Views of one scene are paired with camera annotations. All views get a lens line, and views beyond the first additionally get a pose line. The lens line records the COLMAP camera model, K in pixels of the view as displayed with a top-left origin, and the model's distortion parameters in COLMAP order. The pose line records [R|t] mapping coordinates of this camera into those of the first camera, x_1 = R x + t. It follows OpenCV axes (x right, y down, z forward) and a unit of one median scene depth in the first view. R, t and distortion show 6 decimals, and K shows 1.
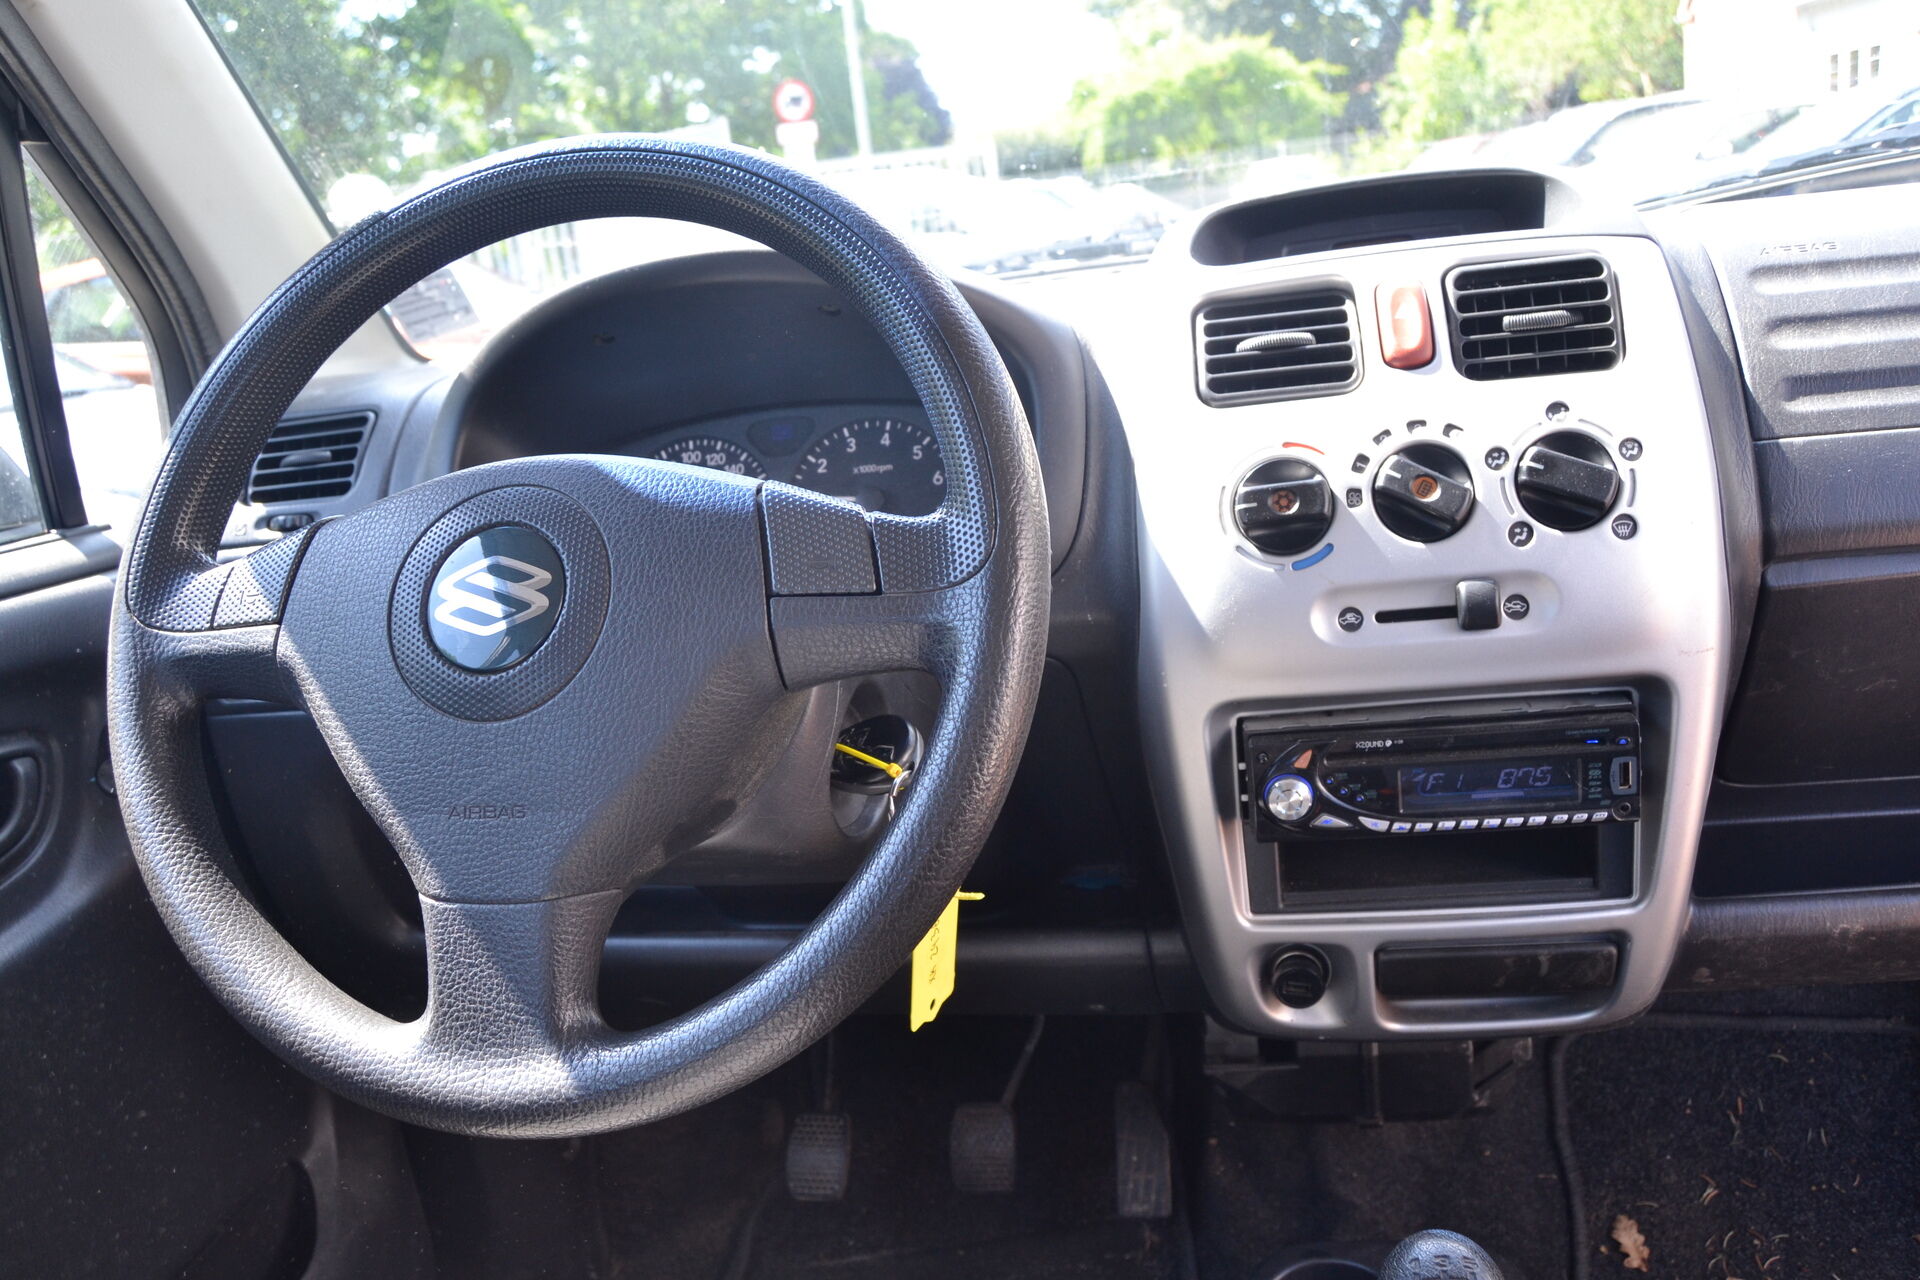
lens RADIAL K [[1494.9, 0, 949.5], [0, 1494.9, 636.8], [0, 0, 1]] dist [-0.088879, 0.001939]
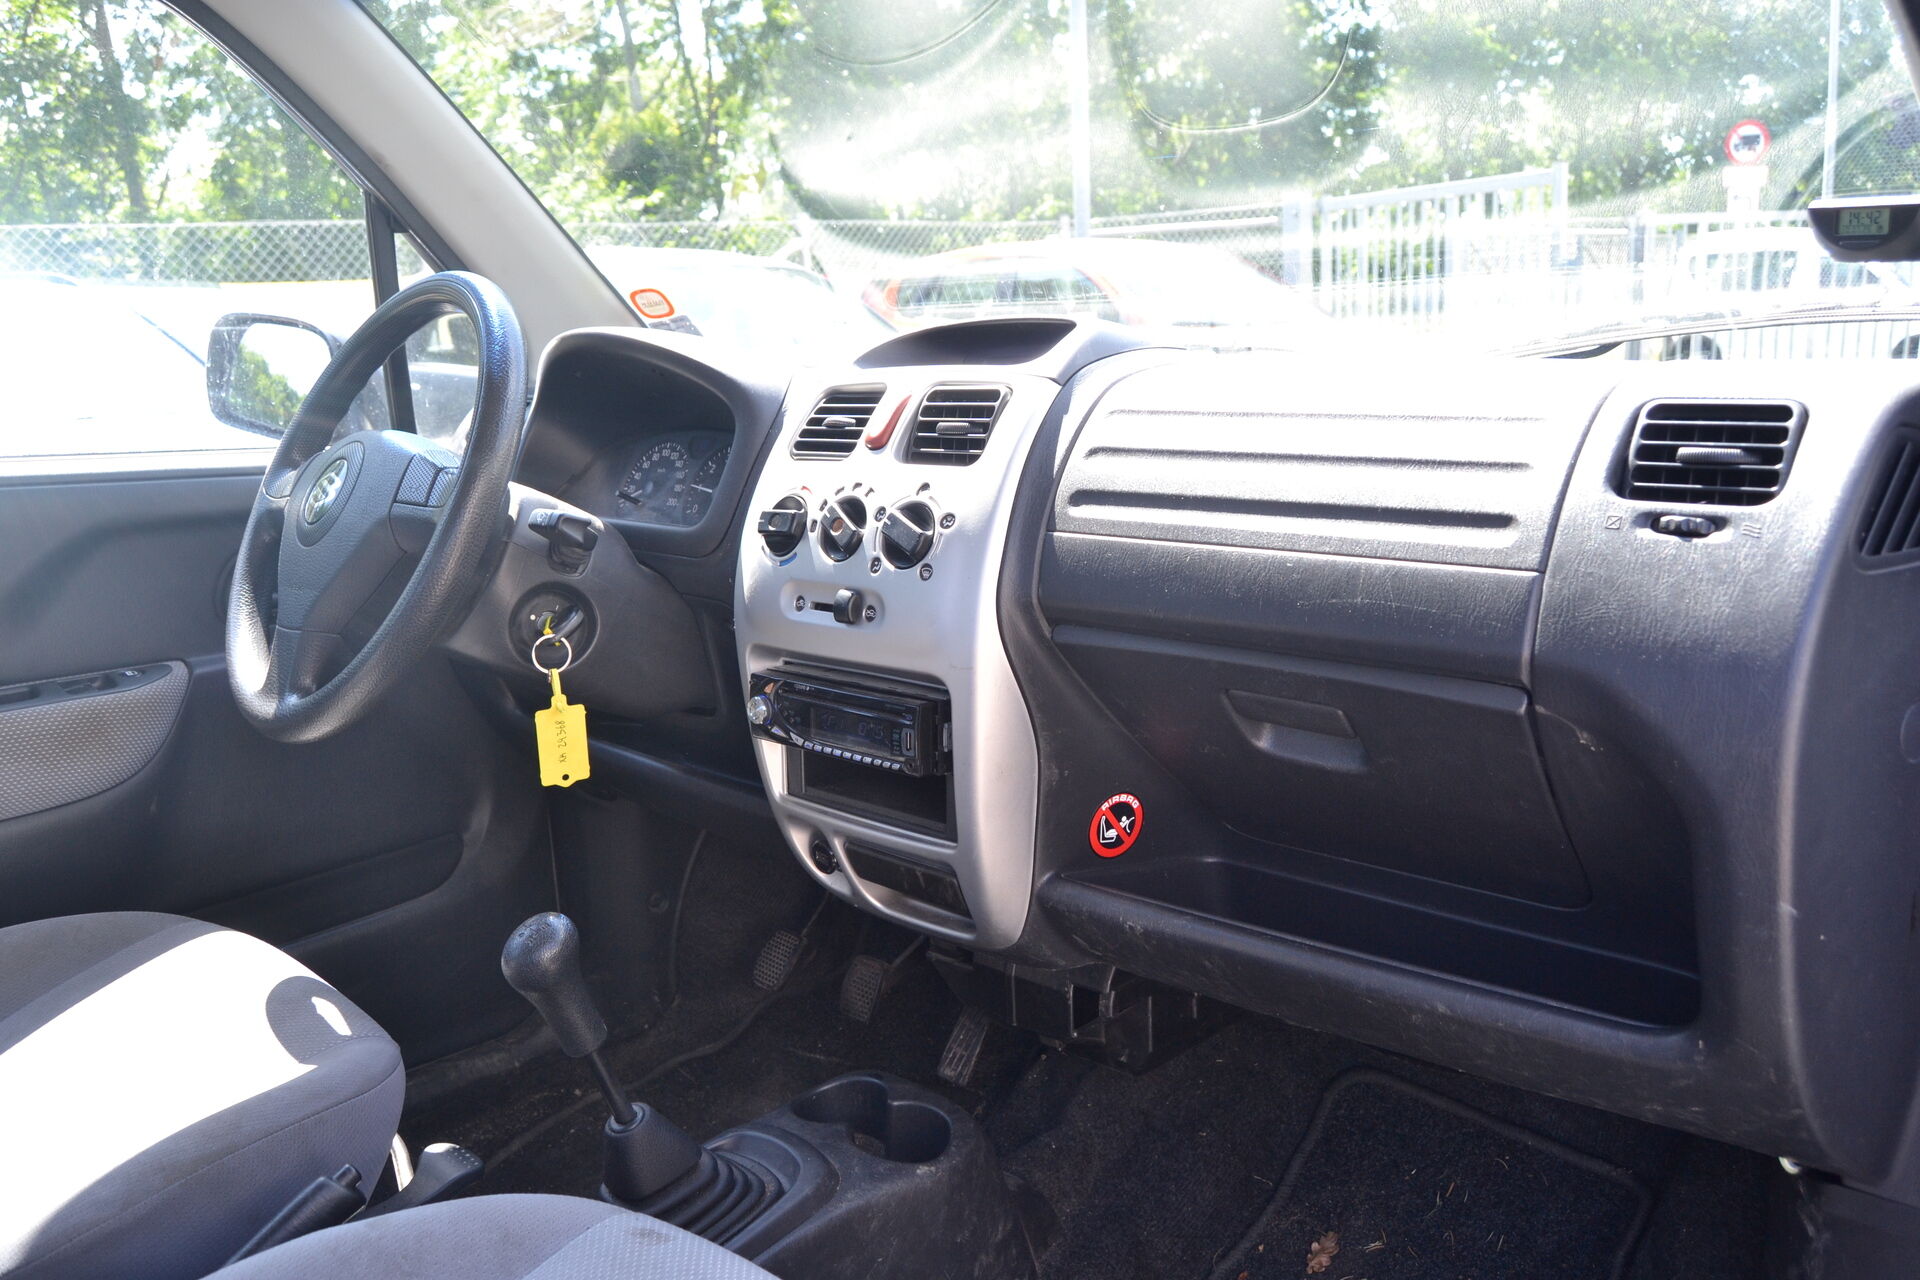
lens RADIAL K [[1511.6, 0, 957.5], [0, 1511.6, 627.3], [0, 0, 1]] dist [-0.092801, -0.002136]
pose [[0.828224, 0.196810, -0.524701, 1.203334], [-0.206826, 0.977552, 0.040201, -0.082503], [0.520834, 0.075226, 0.850337, -0.244062]]
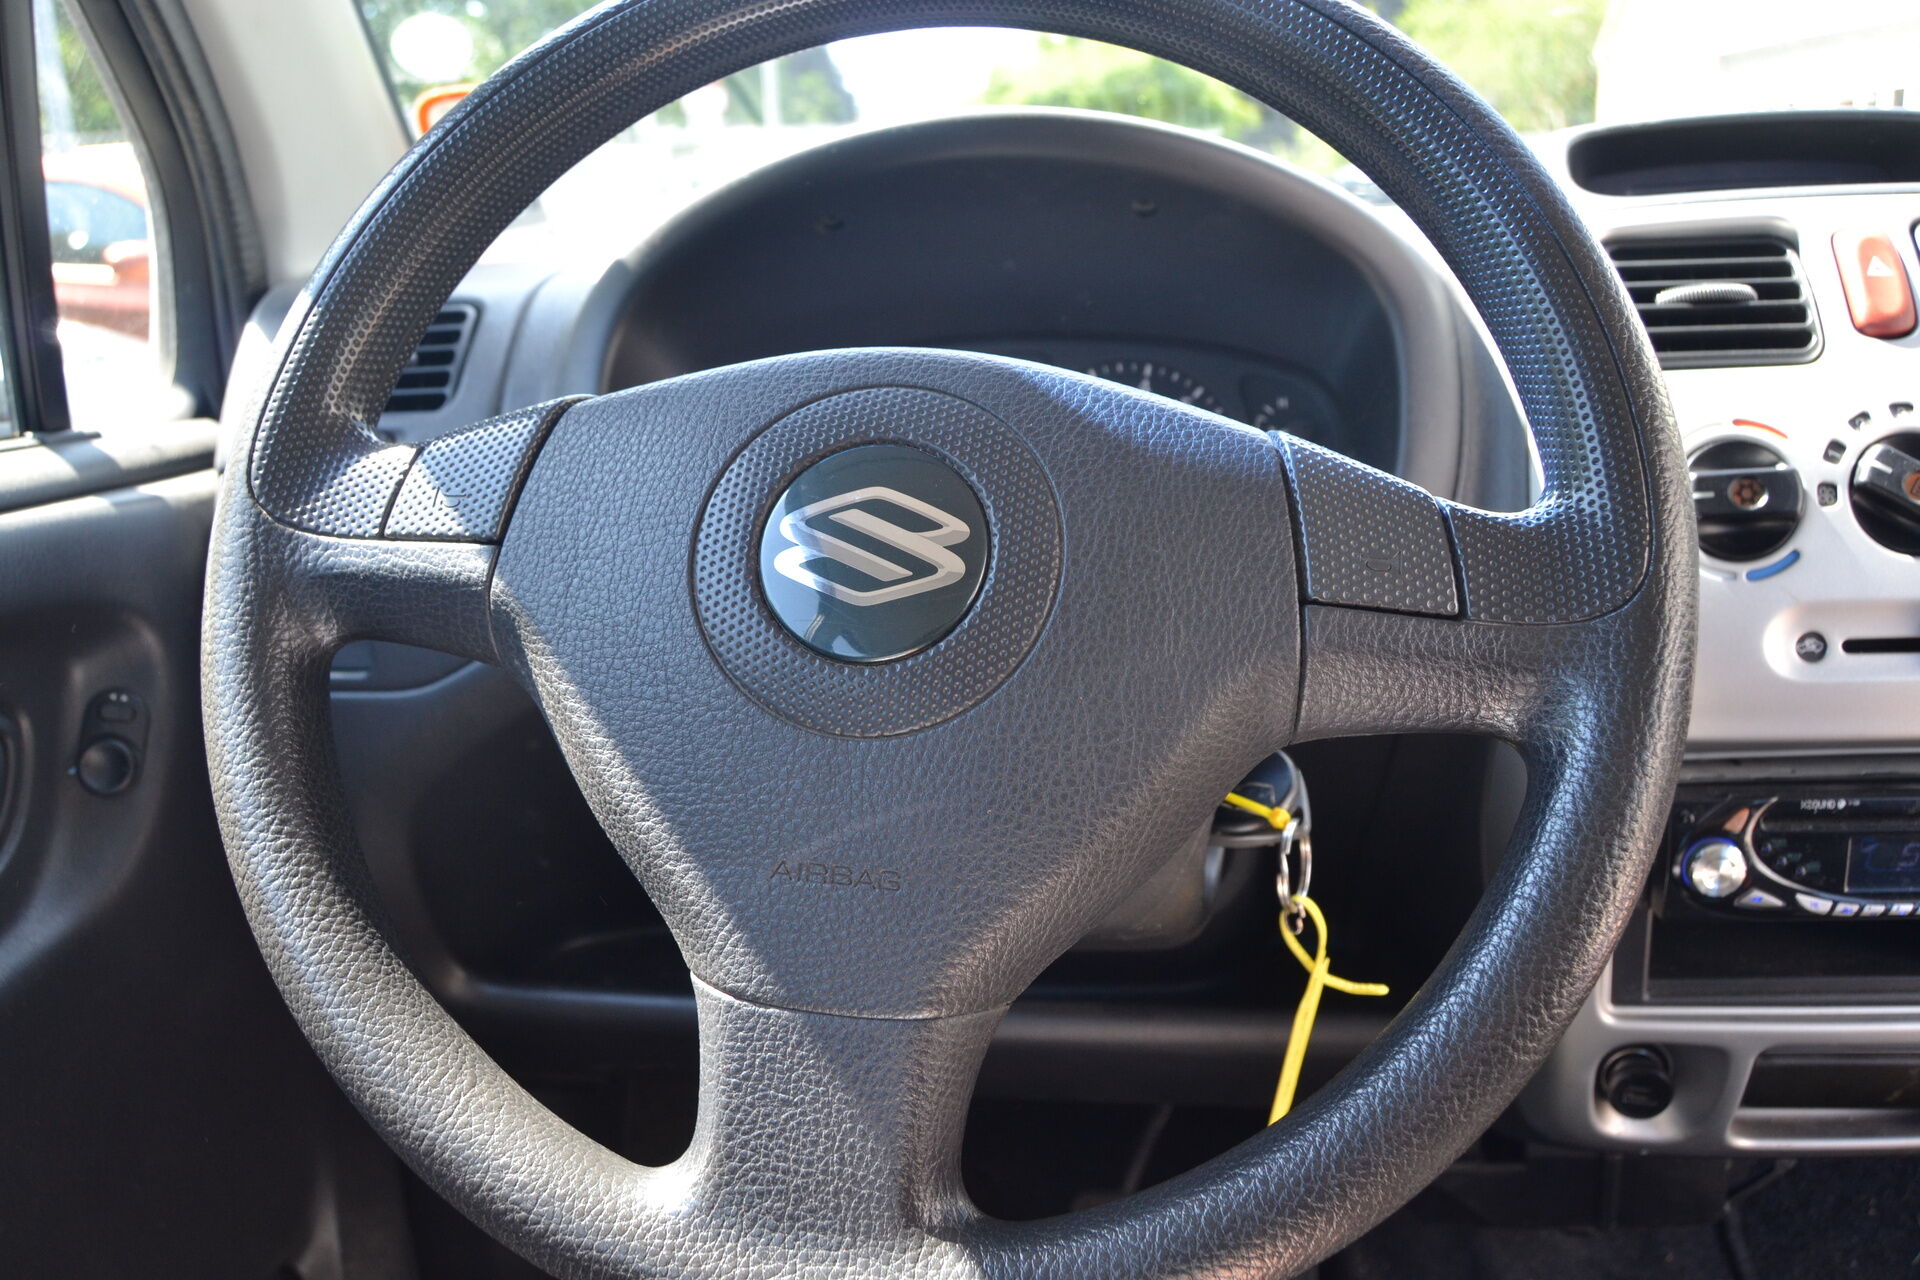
lens RADIAL K [[1554.0, 0, 954.6], [0, 1554.0, 633.3], [0, 0, 1]] dist [-0.085058, 0.003047]
pose [[0.995122, 0.053416, 0.082941, -0.246725], [-0.053300, 0.998572, -0.003610, 0.008193], [-0.083015, -0.000828, 0.996548, 0.226407]]
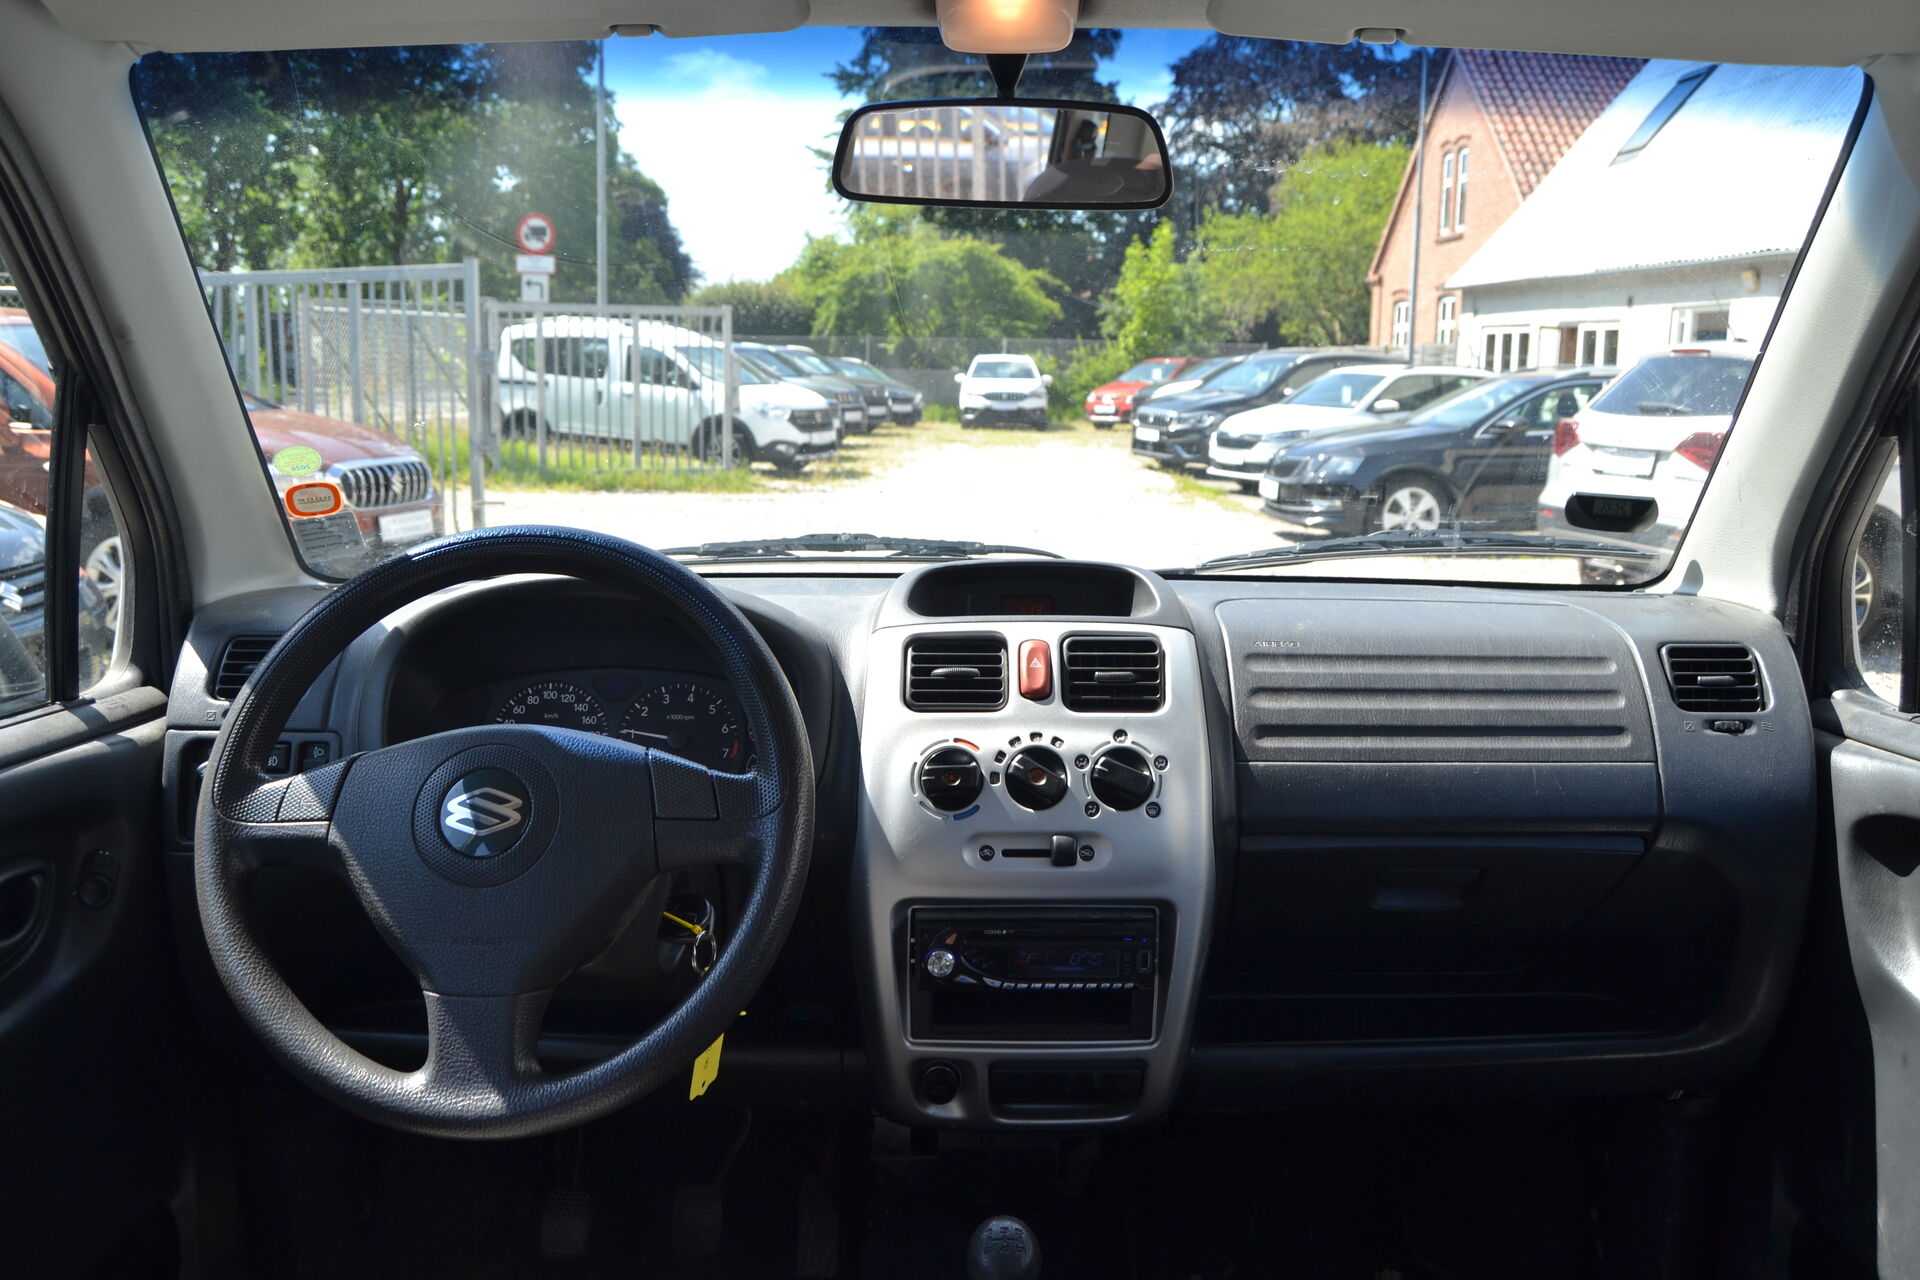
lens RADIAL K [[1511.6, 0, 957.5], [0, 1511.6, 627.3], [0, 0, 1]] dist [-0.092801, -0.002136]
pose [[0.974196, 0.101590, 0.201548, -0.111234], [-0.078372, 0.989673, -0.120024, -0.053473], [-0.211659, 0.101131, 0.972097, -0.589000]]
